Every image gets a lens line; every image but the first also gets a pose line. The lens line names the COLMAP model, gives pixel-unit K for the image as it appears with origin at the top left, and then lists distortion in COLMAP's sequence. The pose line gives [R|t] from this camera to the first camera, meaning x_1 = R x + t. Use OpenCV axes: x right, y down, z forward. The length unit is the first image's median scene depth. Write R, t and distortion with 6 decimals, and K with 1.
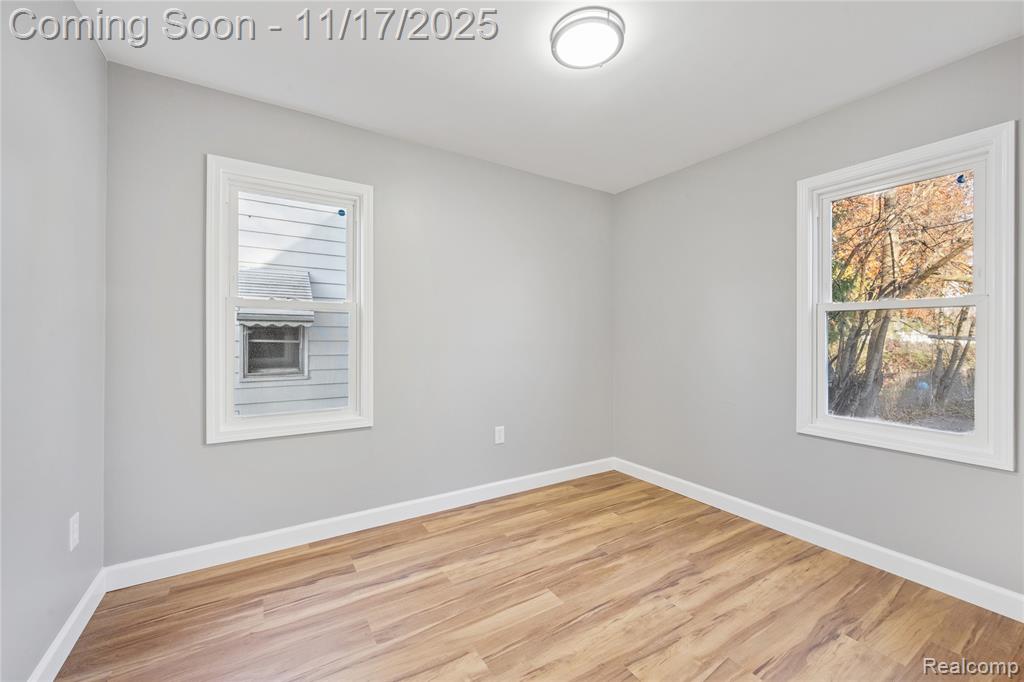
lens RADIAL K [[409.5, 0, 511.6], [0, 409.5, 337.7], [0, 0, 1]] dist [-0.007151, -0.000235]
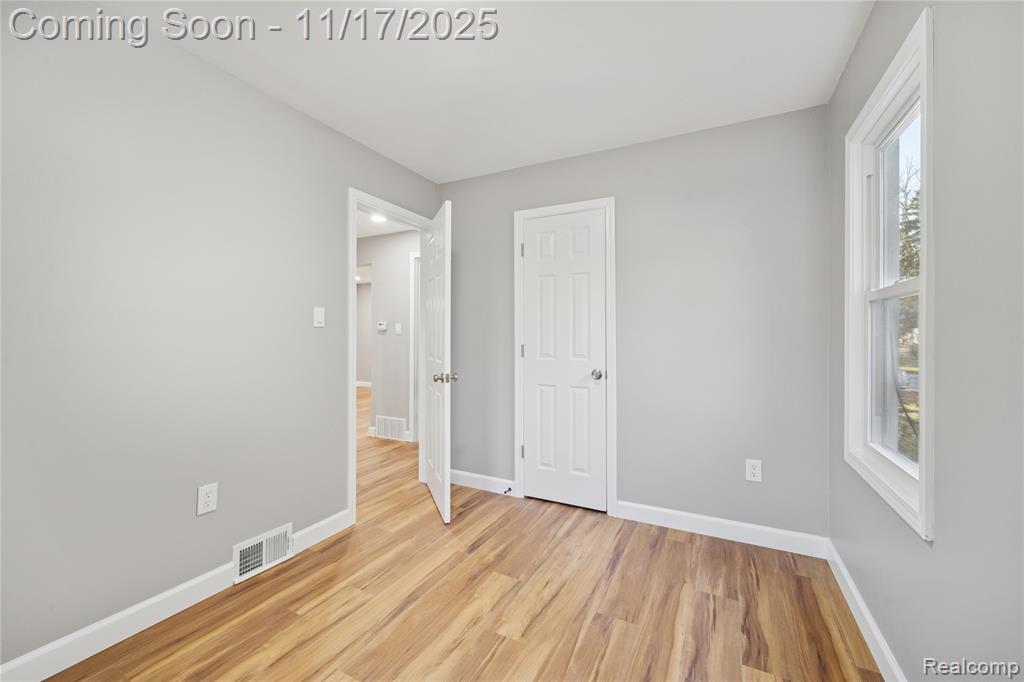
lens RADIAL K [[409.5, 0, 513.2], [0, 409.5, 335.7], [0, 0, 1]] dist [-0.007151, -0.000235]
pose [[-0.856874, -0.004081, -0.515509, 0.424540], [-0.006012, 0.999980, 0.002077, -0.011354], [0.515490, 0.004879, -0.856882, 1.735479]]
